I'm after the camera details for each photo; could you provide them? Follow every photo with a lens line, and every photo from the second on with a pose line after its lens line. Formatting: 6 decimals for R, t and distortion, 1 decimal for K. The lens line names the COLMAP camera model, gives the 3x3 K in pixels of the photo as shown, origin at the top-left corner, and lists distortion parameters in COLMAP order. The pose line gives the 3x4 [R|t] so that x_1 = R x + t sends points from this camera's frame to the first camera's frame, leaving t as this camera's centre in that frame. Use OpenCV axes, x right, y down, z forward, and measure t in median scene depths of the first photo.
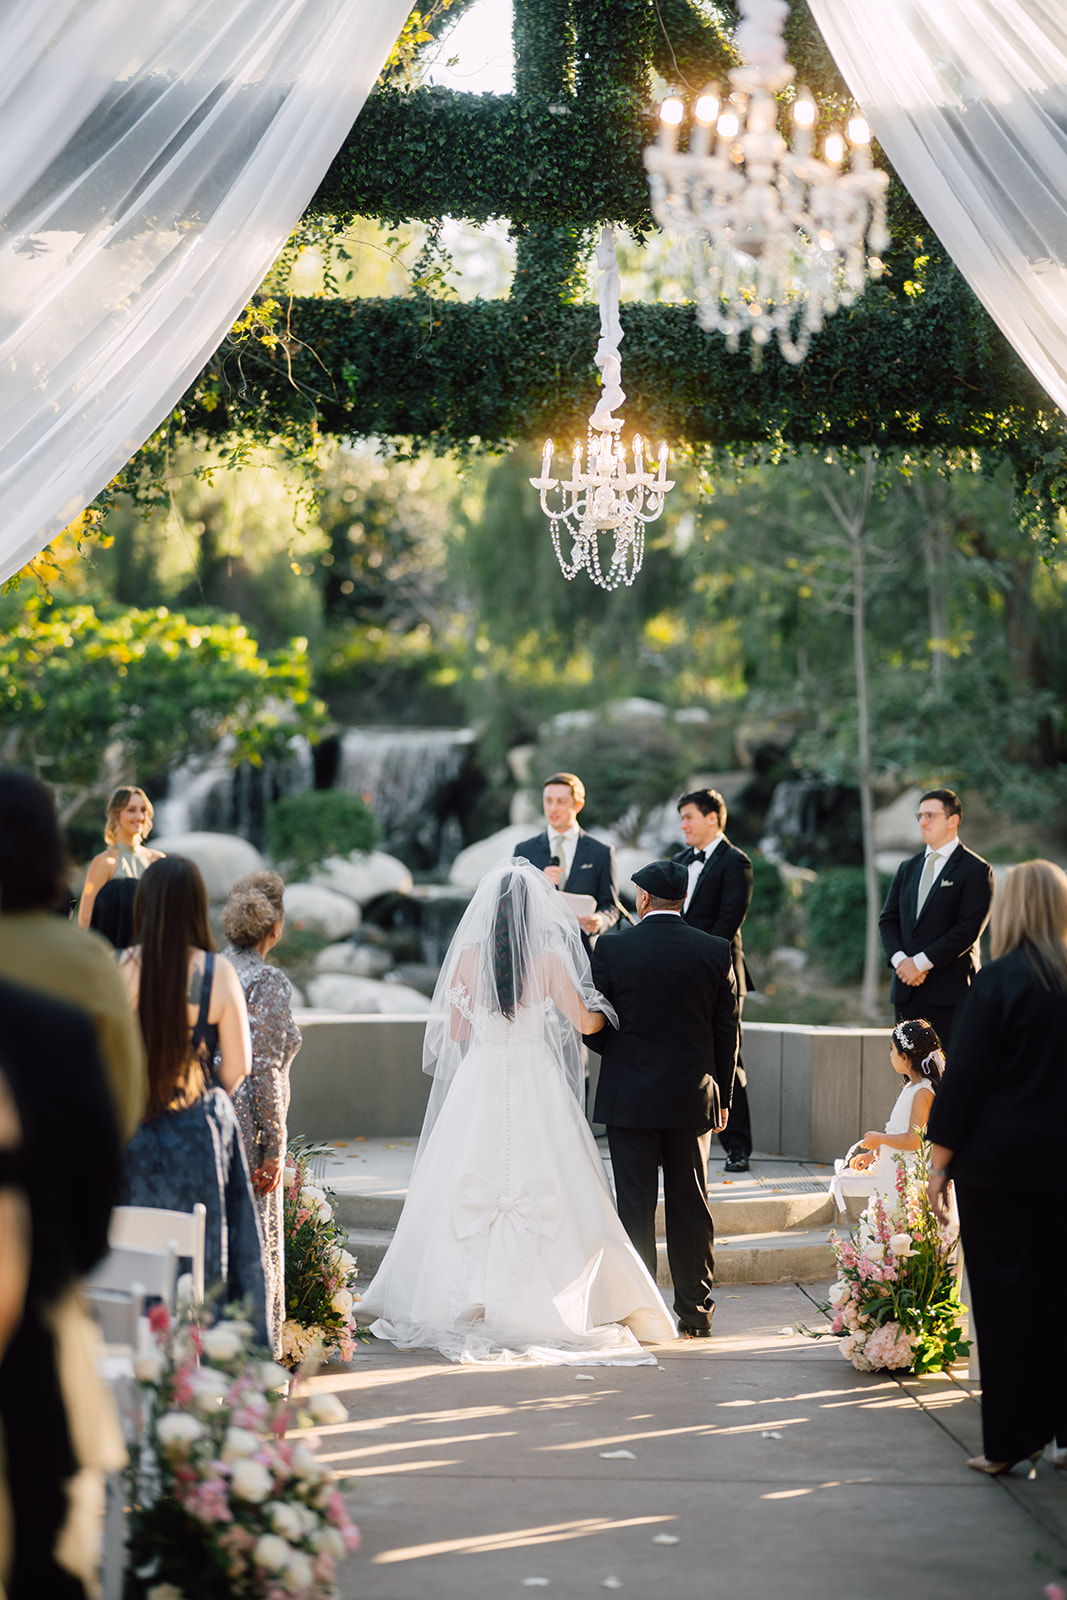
lens RADIAL K [[3861.9, 0, 532.9], [0, 3861.9, 800.3], [0, 0, 1]] dist [-0.042423, 0.000000]
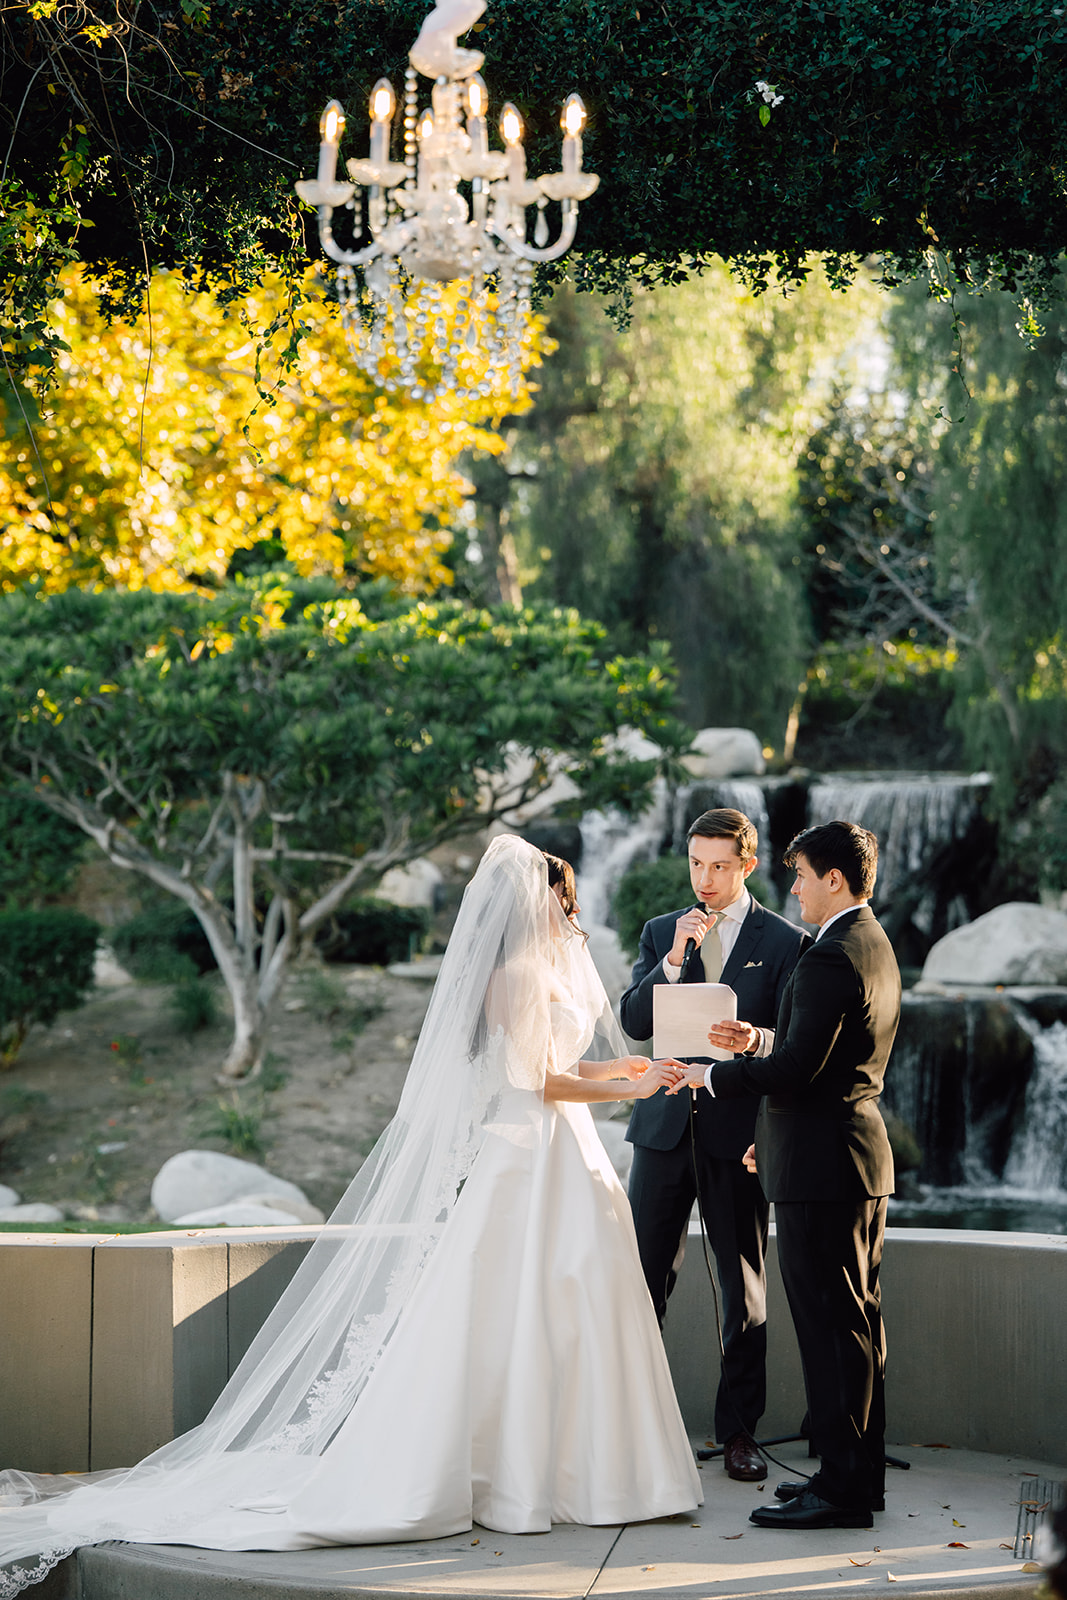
lens RADIAL K [[4837.2, 0, 552.8], [0, 4837.2, 738.0], [0, 0, 1]] dist [0.143155, 0.000000]
pose [[0.990926, -0.019468, -0.132990, 0.079513], [0.015678, 0.999442, -0.029487, 0.003439], [0.133490, 0.027134, 0.990679, 0.288532]]
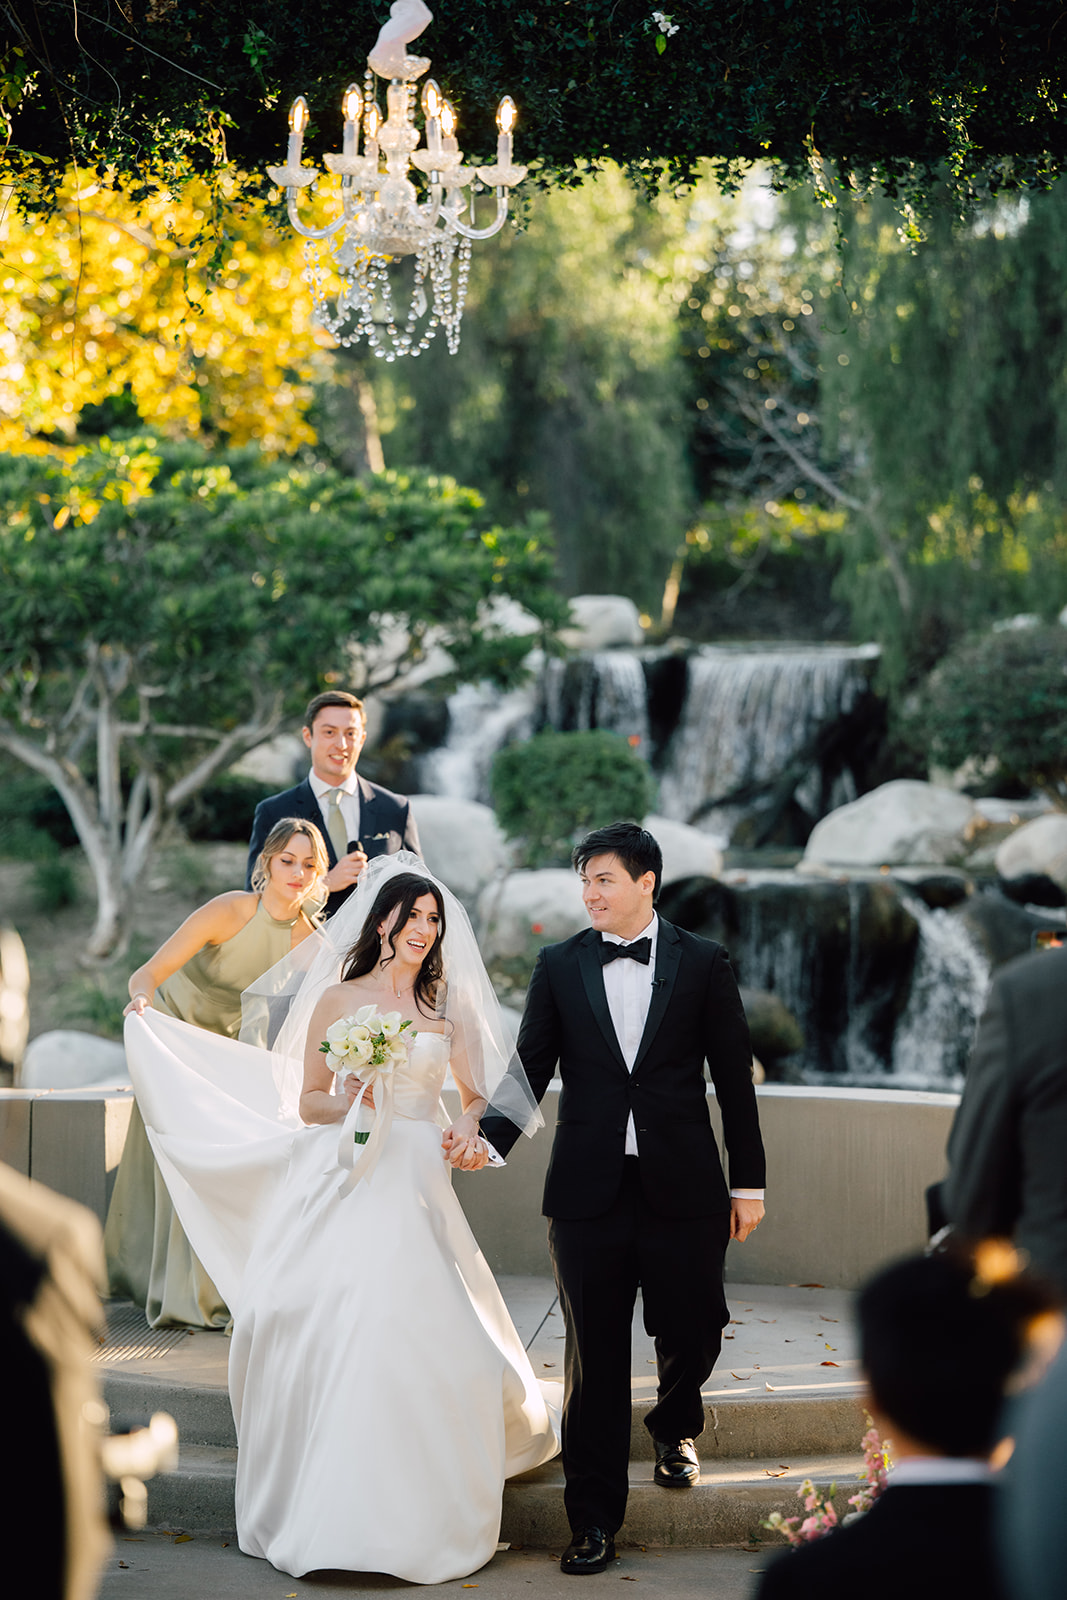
lens RADIAL K [[5293.8, 0, 515.4], [0, 5293.8, 803.7], [0, 0, 1]] dist [0.463024, 0.000000]
pose [[0.993548, -0.010547, -0.112923, 0.088035], [0.011700, 0.999886, 0.009549, 0.002208], [0.112809, -0.010809, 0.993558, 0.160205]]
